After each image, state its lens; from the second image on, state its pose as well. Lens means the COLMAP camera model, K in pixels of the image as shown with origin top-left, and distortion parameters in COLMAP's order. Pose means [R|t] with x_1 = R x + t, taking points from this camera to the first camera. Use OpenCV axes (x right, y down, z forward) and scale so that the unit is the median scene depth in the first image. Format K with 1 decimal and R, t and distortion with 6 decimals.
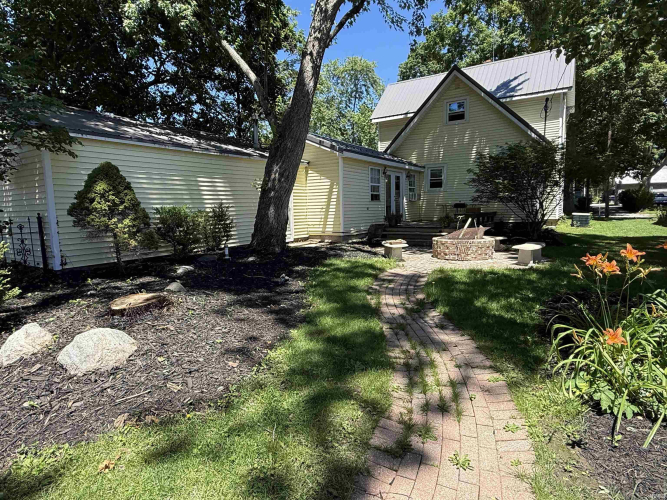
lens RADIAL K [[386.4, 0, 332.1], [0, 386.4, 250.4], [0, 0, 1]] dist [-0.000254, 0.000034]
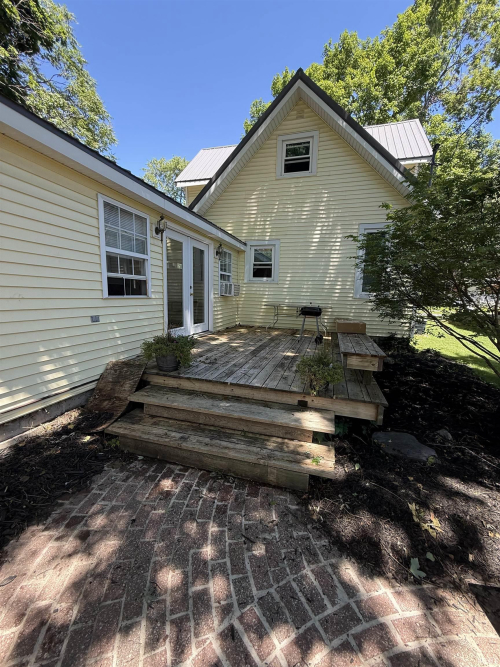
lens RADIAL K [[265.0, 0, 249.4], [0, 265.0, 334.4], [0, 0, 1]] dist [-0.002765, -0.000133]
pose [[0.961323, 0.007060, 0.275332, 0.131056], [-0.018759, 0.999028, 0.039879, -0.086460], [-0.274783, -0.043502, 0.960522, 0.597124]]
